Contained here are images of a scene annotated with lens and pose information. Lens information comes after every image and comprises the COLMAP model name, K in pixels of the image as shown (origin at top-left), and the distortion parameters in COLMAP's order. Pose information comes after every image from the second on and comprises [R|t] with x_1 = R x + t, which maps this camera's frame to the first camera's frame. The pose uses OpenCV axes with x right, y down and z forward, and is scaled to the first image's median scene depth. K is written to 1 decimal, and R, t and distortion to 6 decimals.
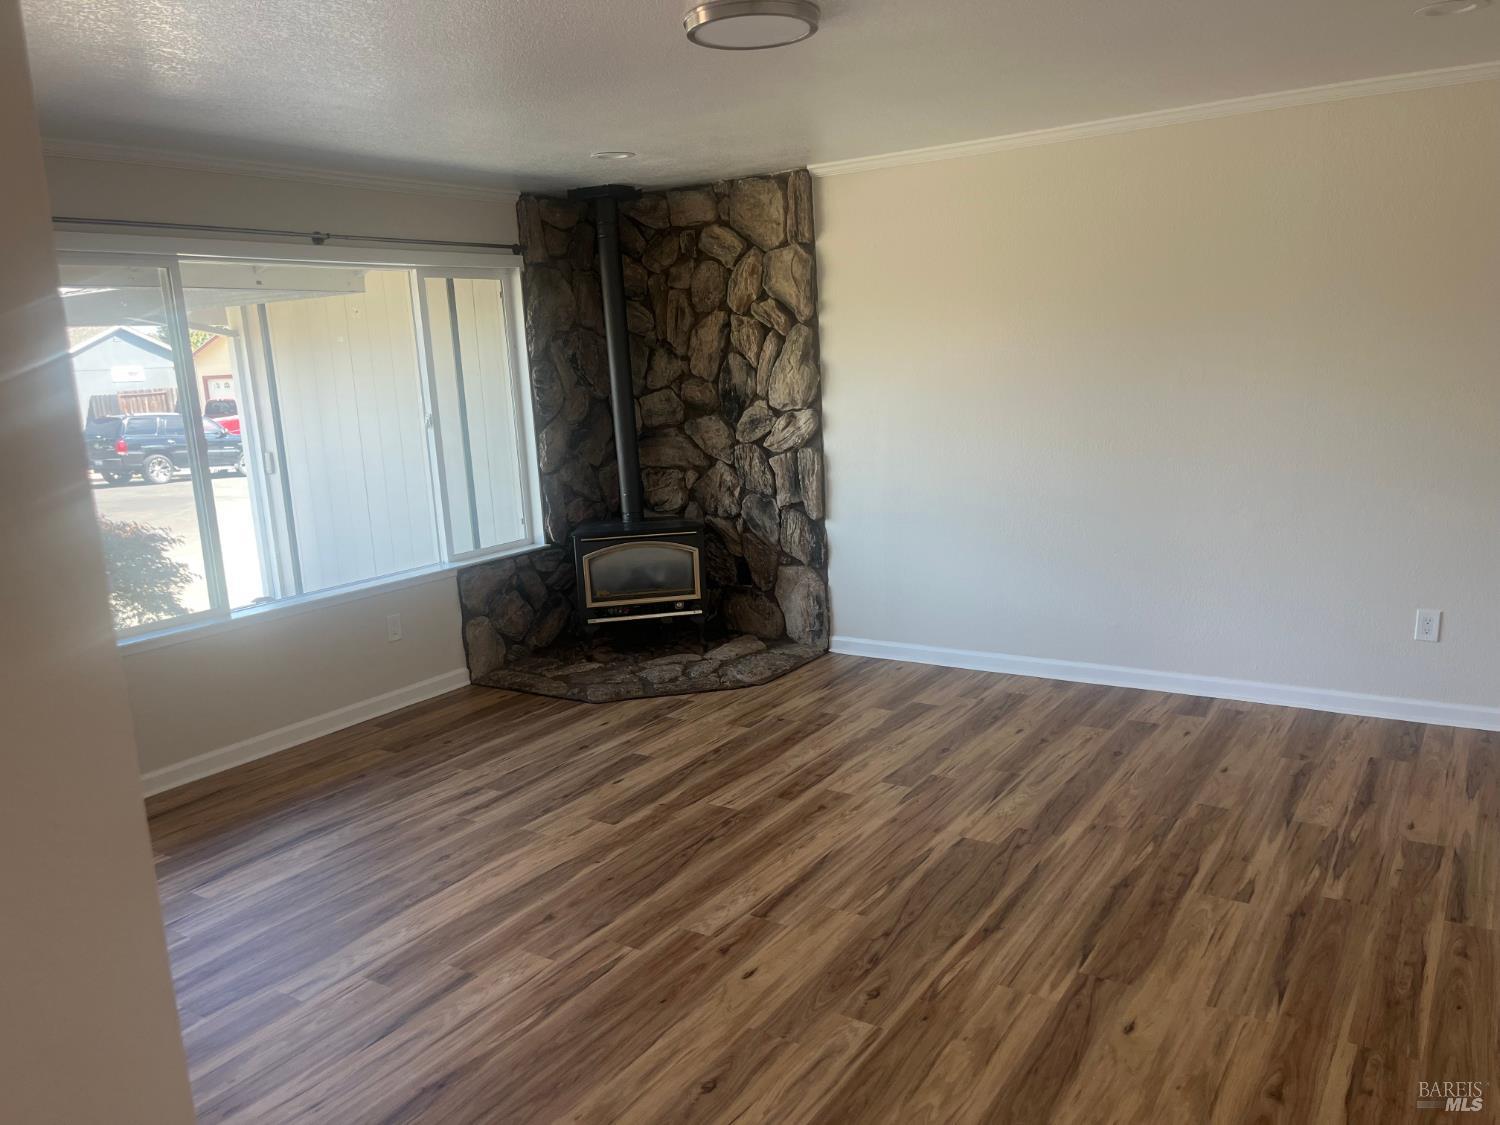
lens RADIAL K [[1128.6, 0, 750.6], [0, 1128.6, 561.1], [0, 0, 1]] dist [0.071646, -0.094422]
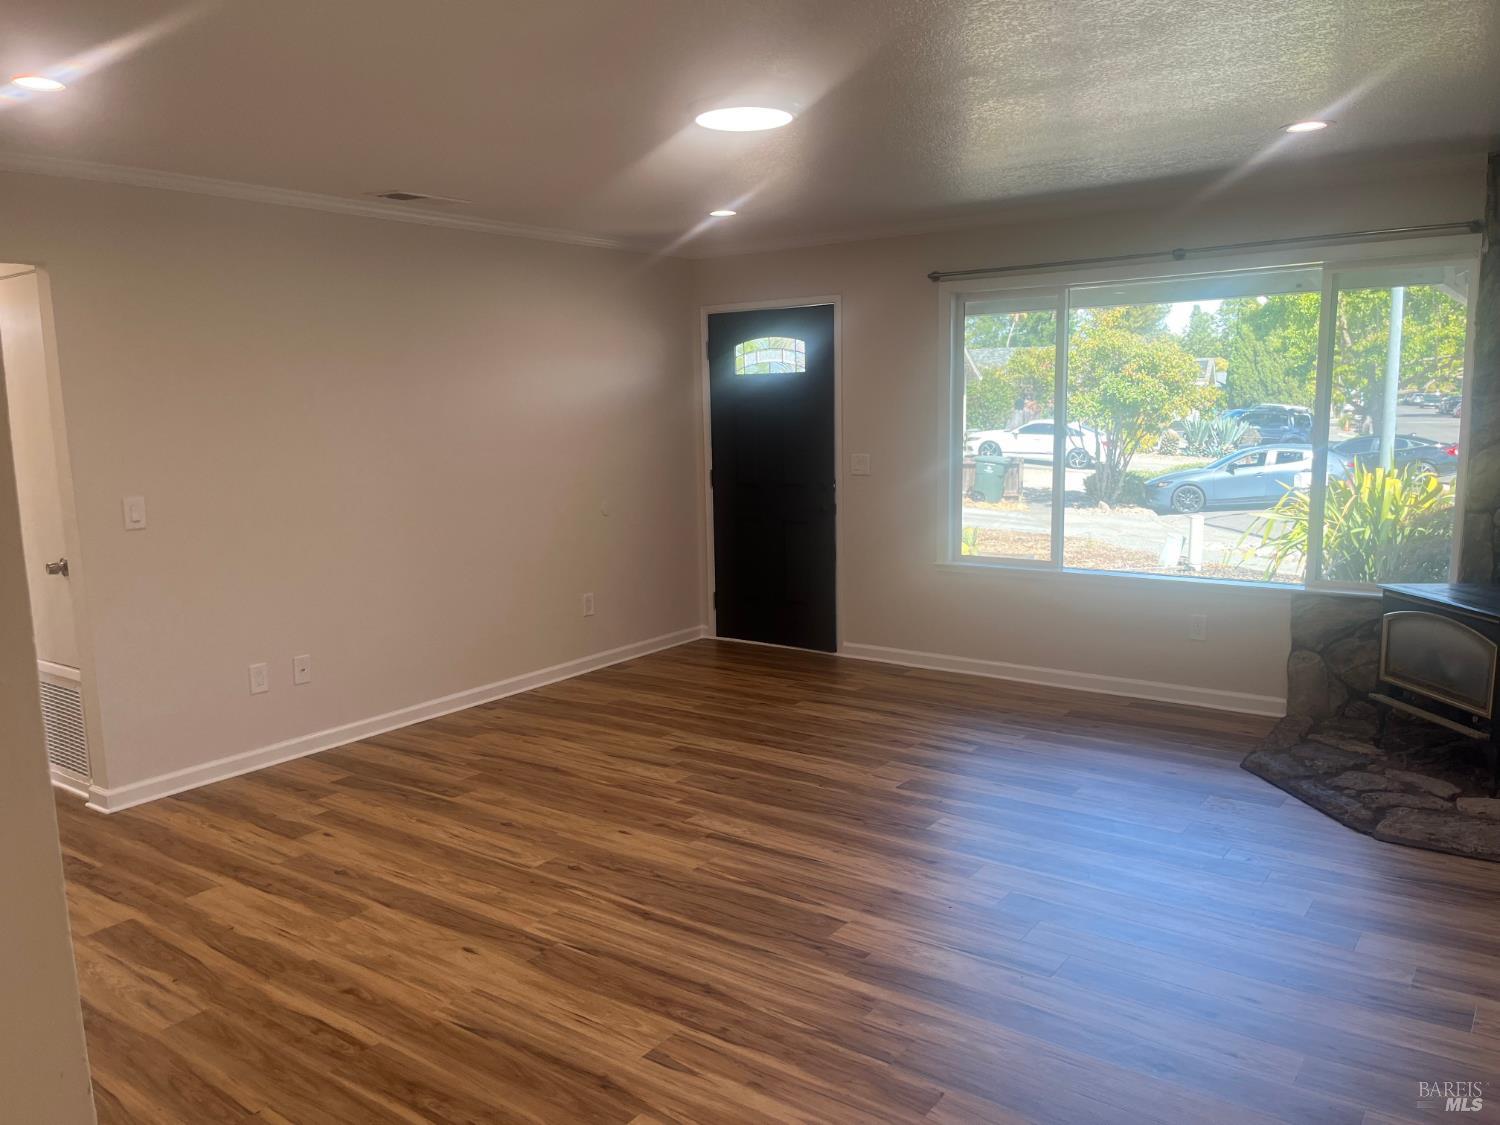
lens RADIAL K [[1128.6, 0, 751.4], [0, 1128.6, 565.2], [0, 0, 1]] dist [0.071646, -0.094422]
pose [[-0.036210, 0.199346, -0.979260, 1.185478], [-0.158141, 0.966413, 0.202579, -0.238116], [0.986752, 0.162197, -0.003469, 1.018447]]
